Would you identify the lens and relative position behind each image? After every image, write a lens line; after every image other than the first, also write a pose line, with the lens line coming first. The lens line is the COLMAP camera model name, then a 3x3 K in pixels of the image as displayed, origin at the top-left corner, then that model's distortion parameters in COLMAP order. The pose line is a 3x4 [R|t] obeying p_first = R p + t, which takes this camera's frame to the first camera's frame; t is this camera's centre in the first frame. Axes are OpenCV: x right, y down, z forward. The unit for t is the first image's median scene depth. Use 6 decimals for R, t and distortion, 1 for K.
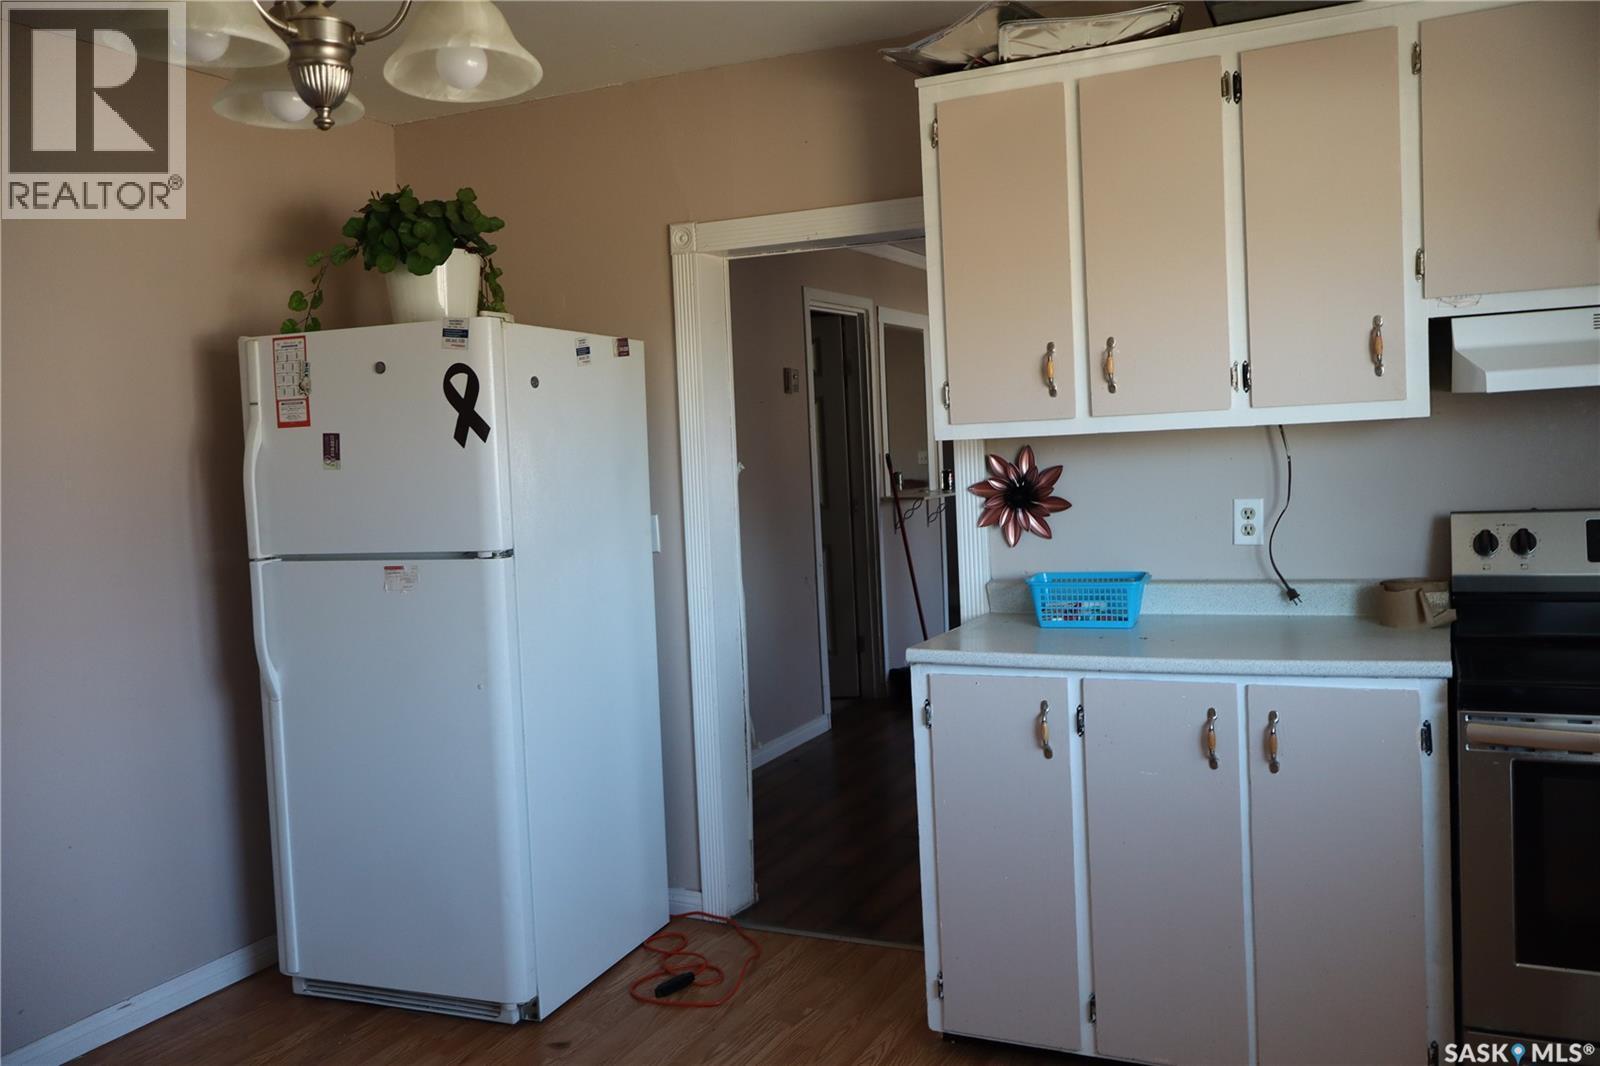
lens RADIAL K [[1345.1, 0, 796.4], [0, 1345.1, 530.8], [0, 0, 1]] dist [0.002671, 0.013238]
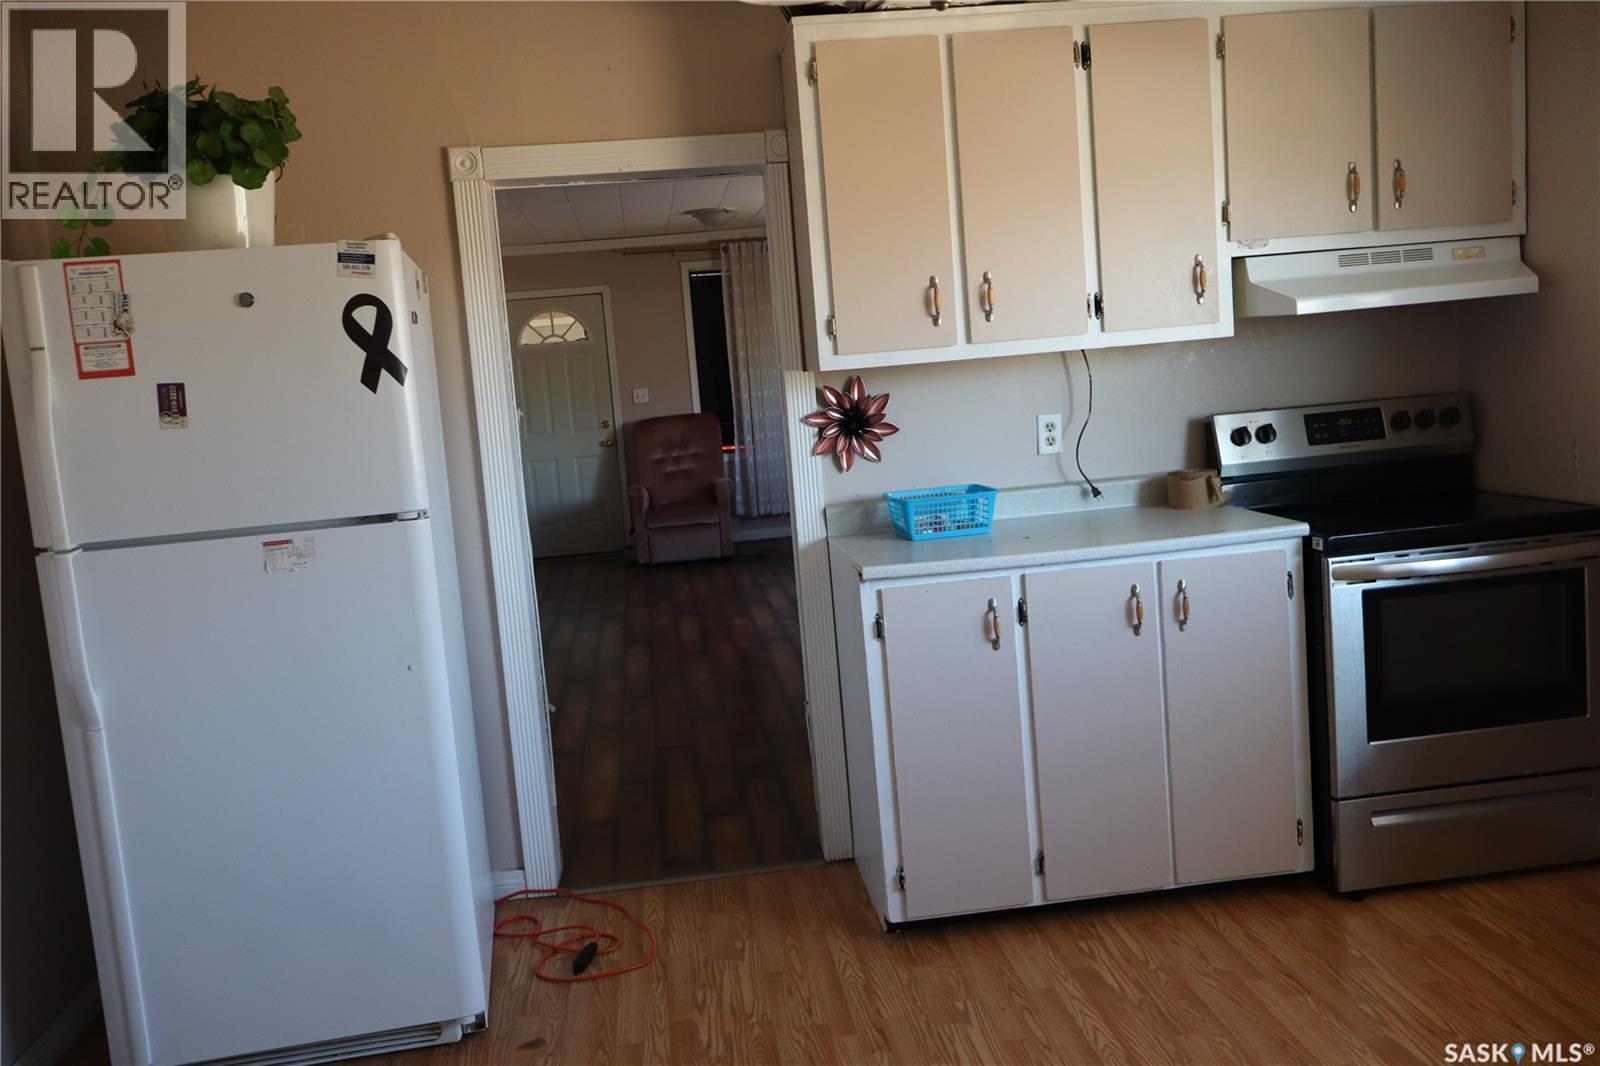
lens RADIAL K [[1345.1, 0, 797.4], [0, 1345.1, 528.9], [0, 0, 1]] dist [0.002671, 0.013238]
pose [[0.845633, -0.088317, 0.526408, -0.477674], [0.075690, 0.996091, 0.045528, 0.005692], [-0.528372, 0.001343, 0.849012, 0.129608]]
